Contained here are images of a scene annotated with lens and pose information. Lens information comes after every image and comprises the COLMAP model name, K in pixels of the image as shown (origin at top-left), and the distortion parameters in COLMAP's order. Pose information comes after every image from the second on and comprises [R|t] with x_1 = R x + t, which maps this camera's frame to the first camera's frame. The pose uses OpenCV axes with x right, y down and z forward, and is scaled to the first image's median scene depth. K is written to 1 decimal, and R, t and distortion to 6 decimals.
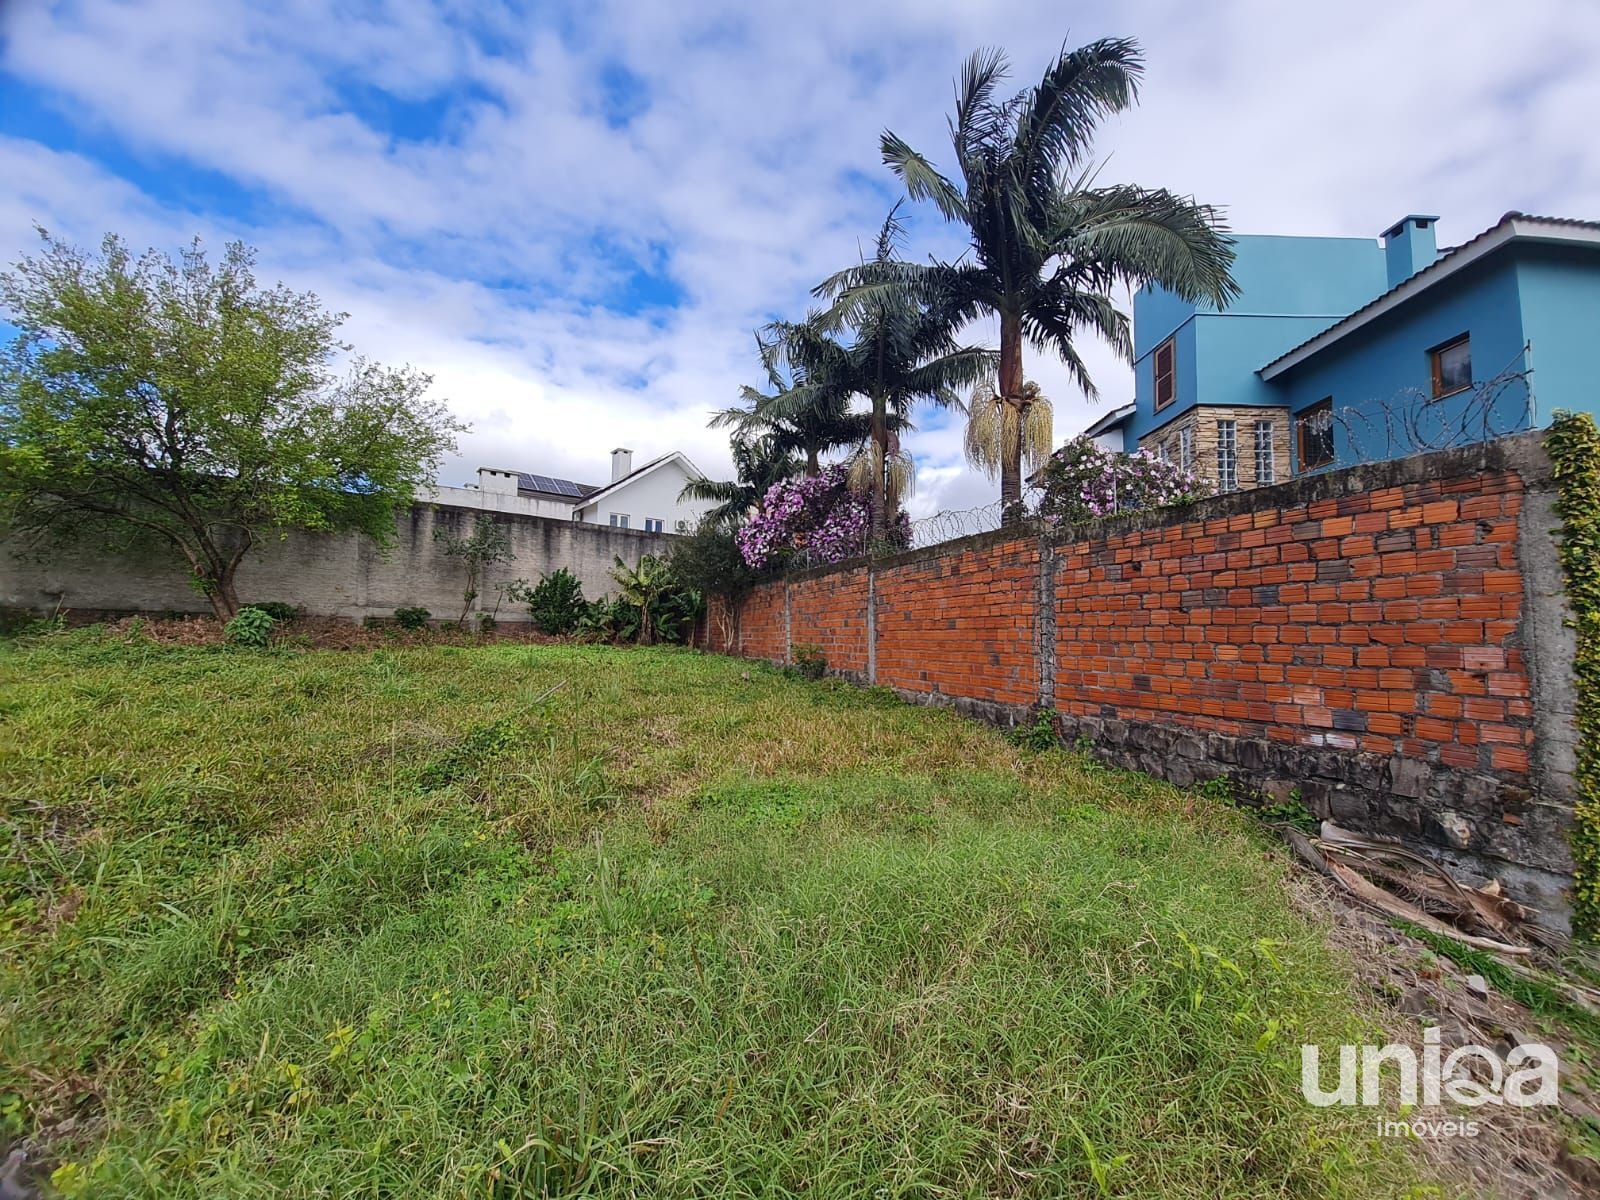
lens RADIAL K [[641.1, 0, 806.6], [0, 641.1, 604.7], [0, 0, 1]] dist [-0.009832, -0.003173]
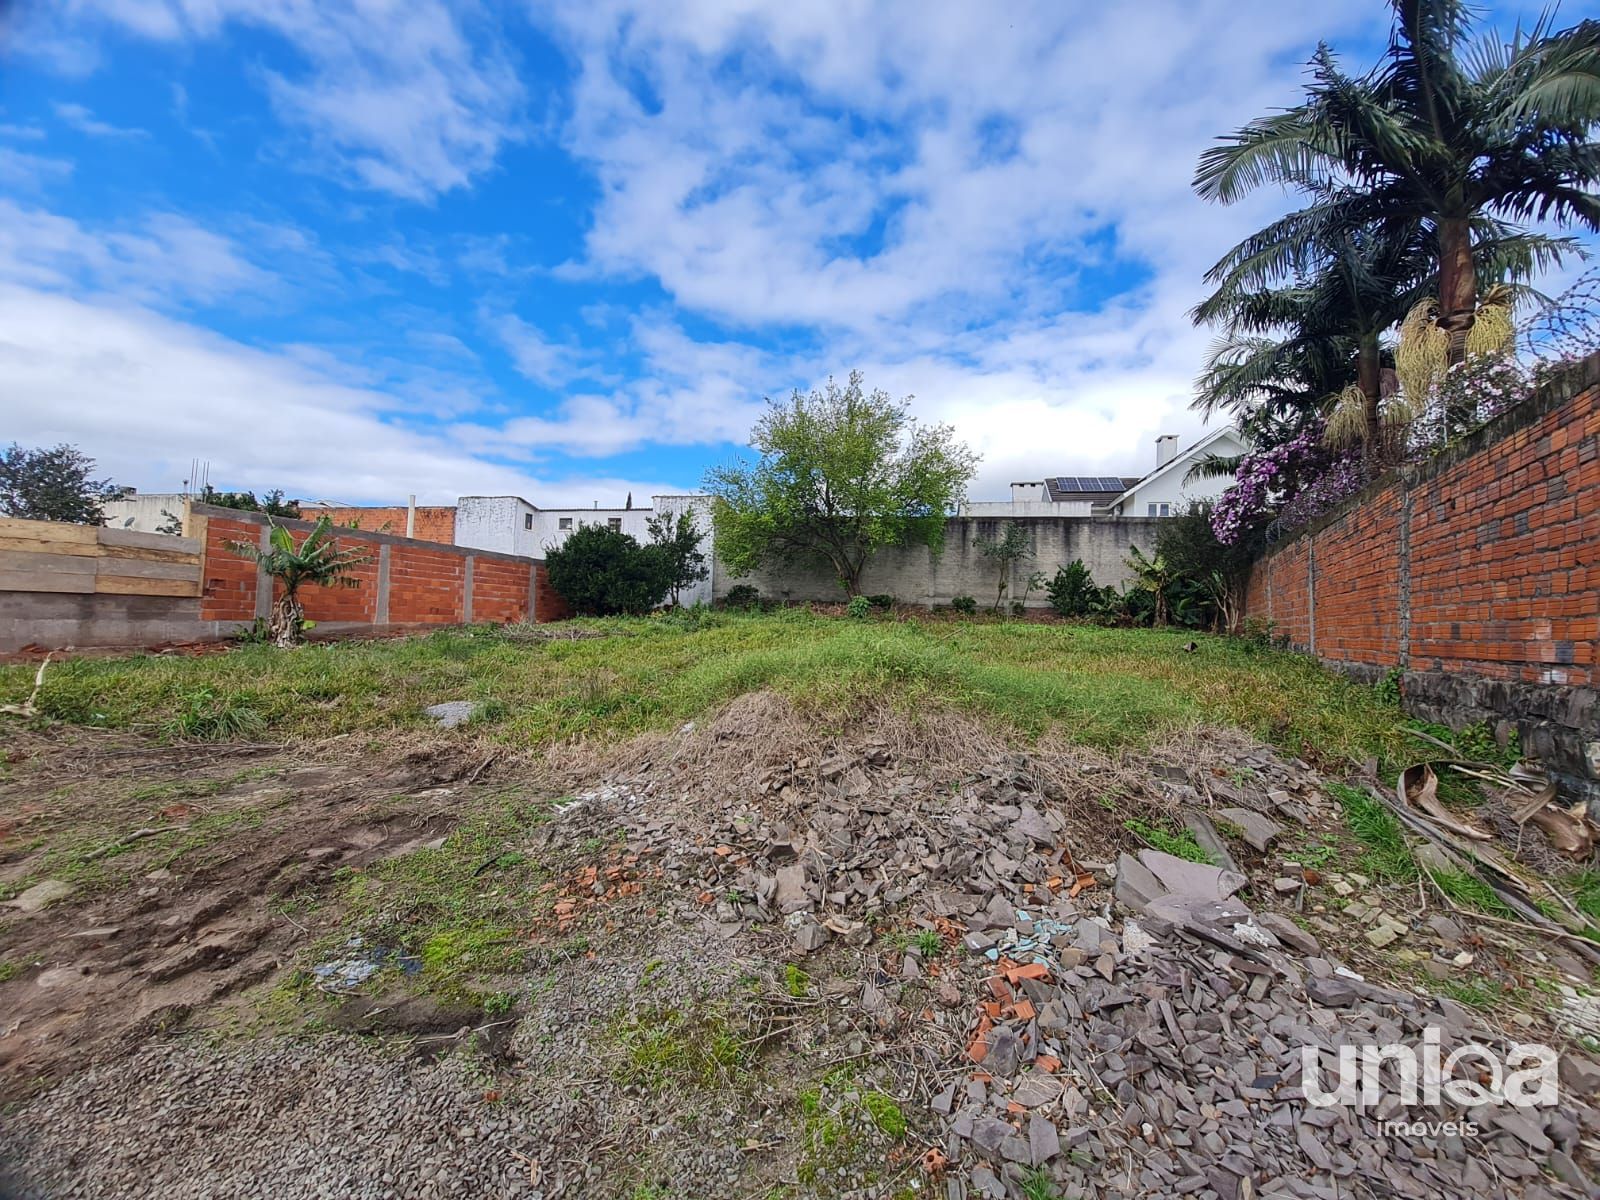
lens RADIAL K [[598.0, 0, 795.9], [0, 598.0, 609.8], [0, 0, 1]] dist [-0.002574, -0.000502]
pose [[0.632303, -0.004328, -0.774709, 0.169151], [0.017004, 0.999821, 0.008293, 0.019656], [0.774535, -0.018417, 0.632263, -0.078734]]
